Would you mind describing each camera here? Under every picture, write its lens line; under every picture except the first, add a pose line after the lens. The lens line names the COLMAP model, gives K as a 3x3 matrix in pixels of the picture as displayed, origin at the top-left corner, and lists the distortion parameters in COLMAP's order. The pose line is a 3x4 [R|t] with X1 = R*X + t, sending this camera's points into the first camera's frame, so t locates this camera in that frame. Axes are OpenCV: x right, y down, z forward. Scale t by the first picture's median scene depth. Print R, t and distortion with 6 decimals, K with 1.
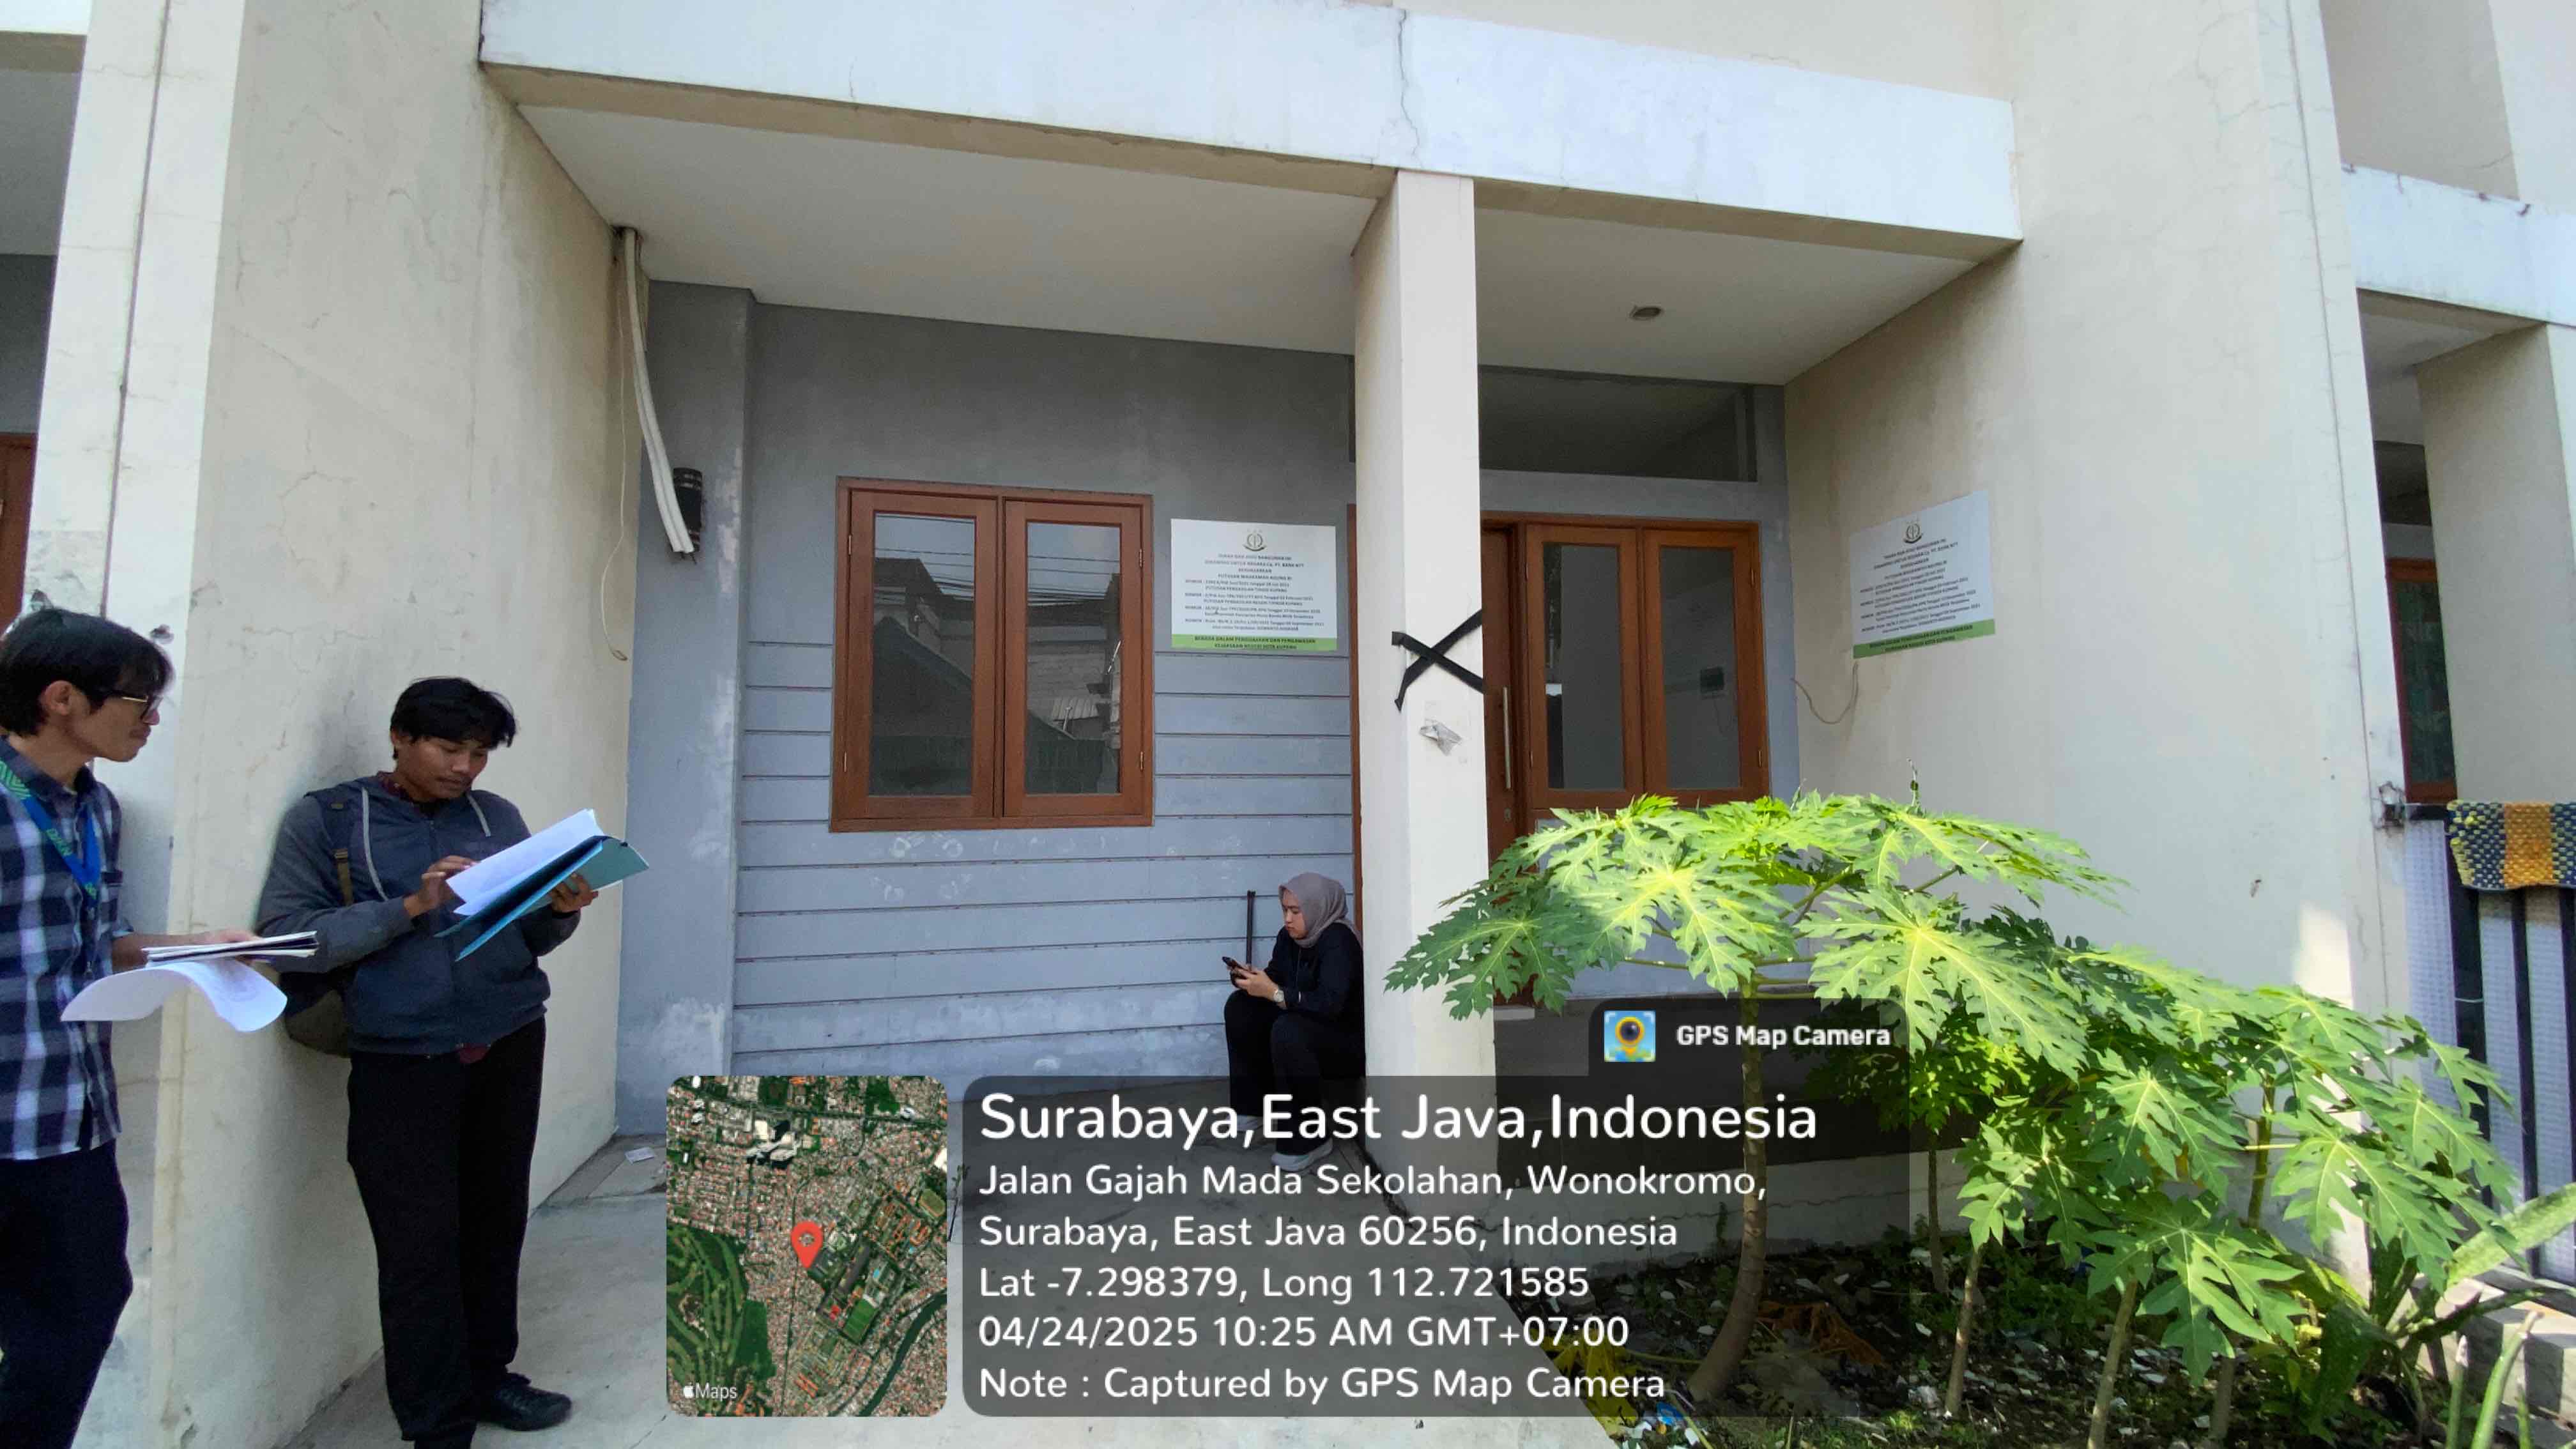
lens RADIAL K [[1042.7, 0, 1302.1], [0, 1042.7, 730.2], [0, 0, 1]] dist [0.006178, -0.011782]
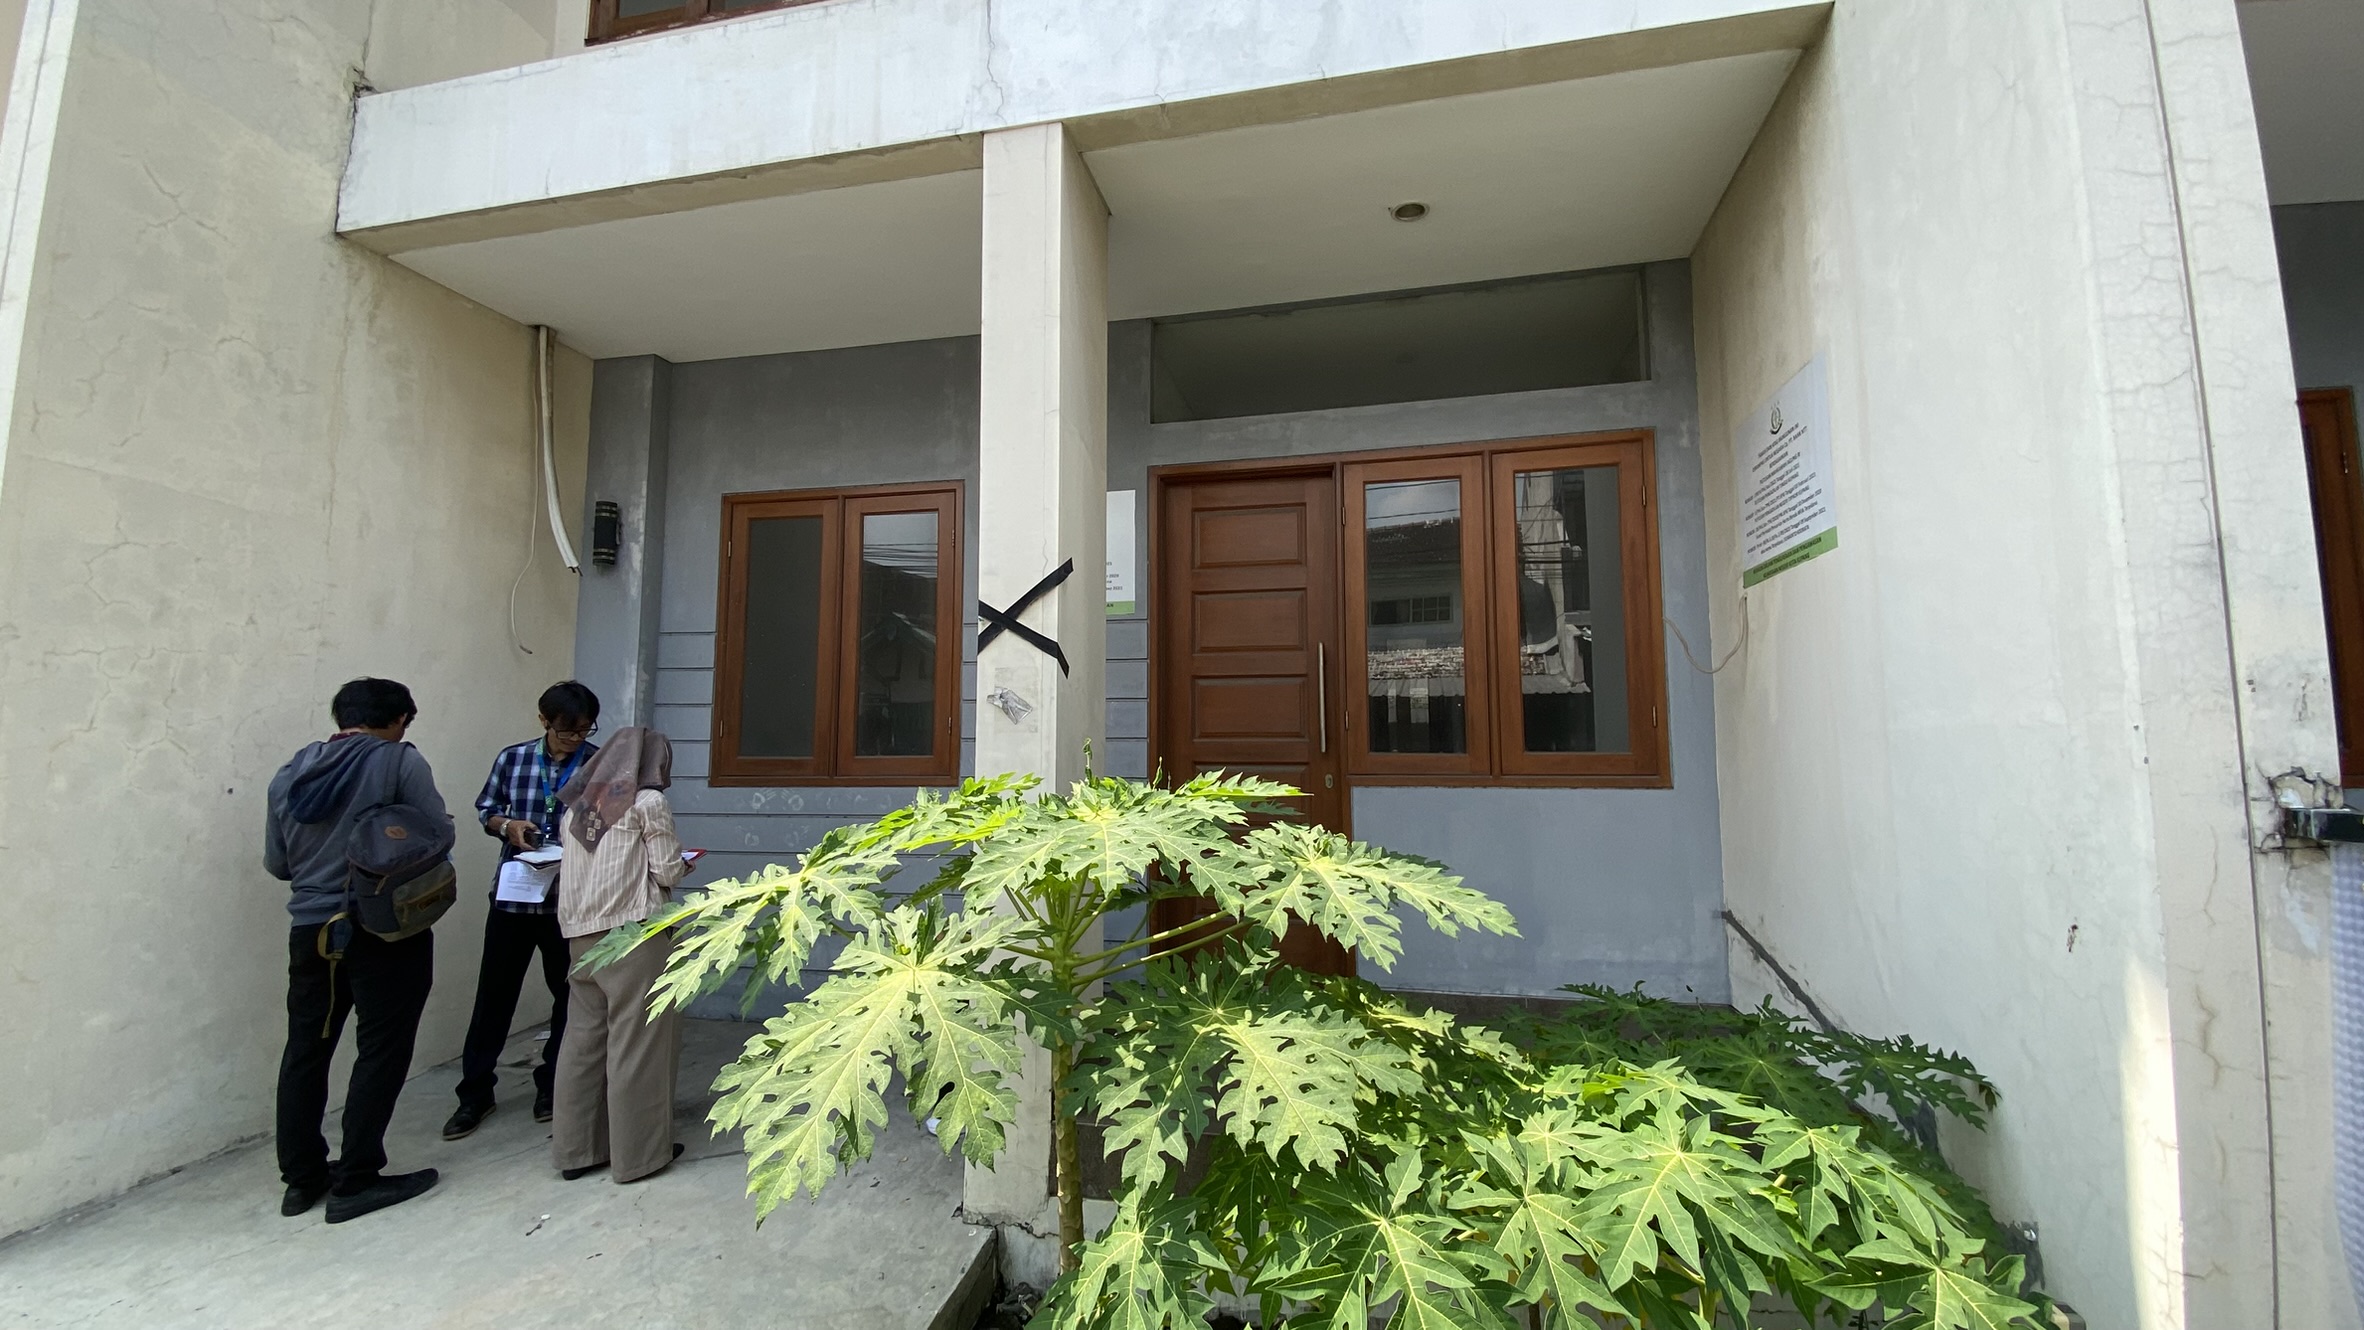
lens RADIAL K [[956.9, 0, 1178.3], [0, 956.9, 658.8], [0, 0, 1]] dist [0.006178, -0.011782]
pose [[0.911979, -0.033021, -0.408906, 0.563888], [0.022634, 0.999287, -0.030217, -0.005428], [0.409613, 0.018303, 0.912076, 0.230781]]
